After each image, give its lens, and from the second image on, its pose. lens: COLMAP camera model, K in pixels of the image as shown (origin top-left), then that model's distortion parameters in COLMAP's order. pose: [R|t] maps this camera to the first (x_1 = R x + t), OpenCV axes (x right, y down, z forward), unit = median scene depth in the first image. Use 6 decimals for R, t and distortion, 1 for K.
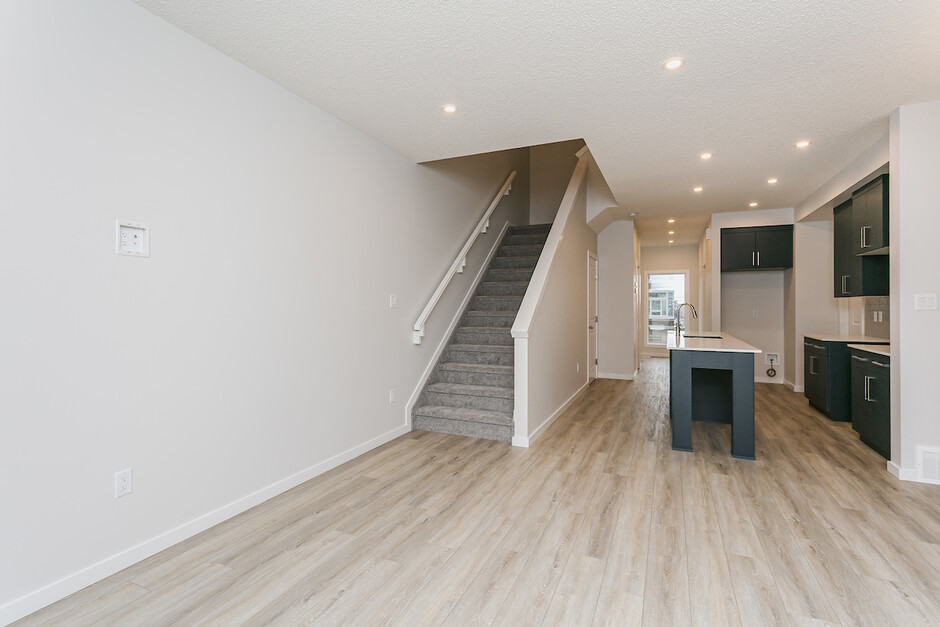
lens RADIAL K [[445.1, 0, 470.6], [0, 445.1, 310.0], [0, 0, 1]] dist [0.003005, 0.000061]
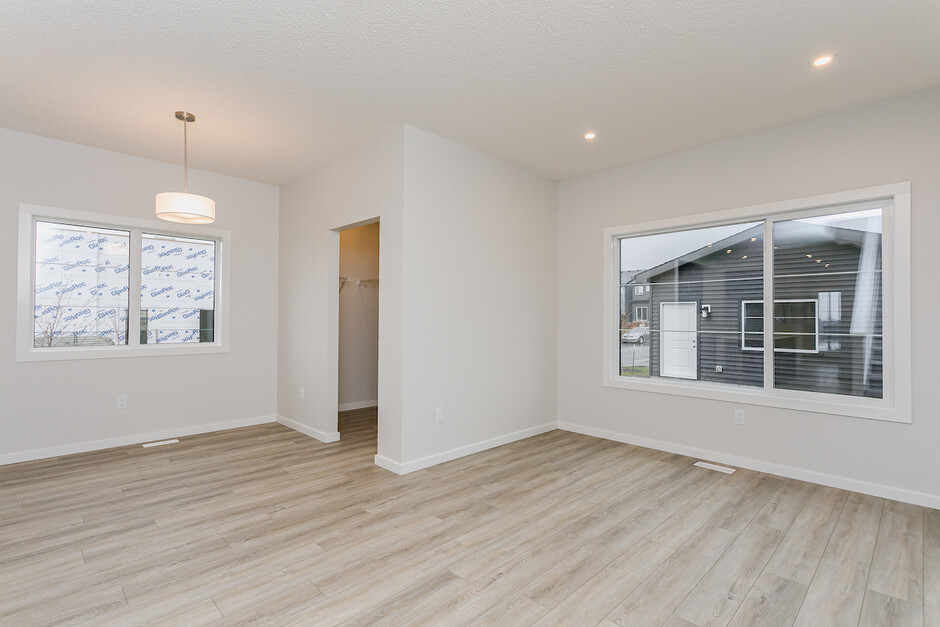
lens RADIAL K [[445.1, 0, 468.6], [0, 445.1, 314.3], [0, 0, 1]] dist [0.003005, 0.000061]
pose [[-0.934197, -0.000299, 0.356757, -0.090258], [-0.003061, 0.999970, -0.007180, 0.015302], [-0.356744, -0.007799, -0.934170, 1.904847]]
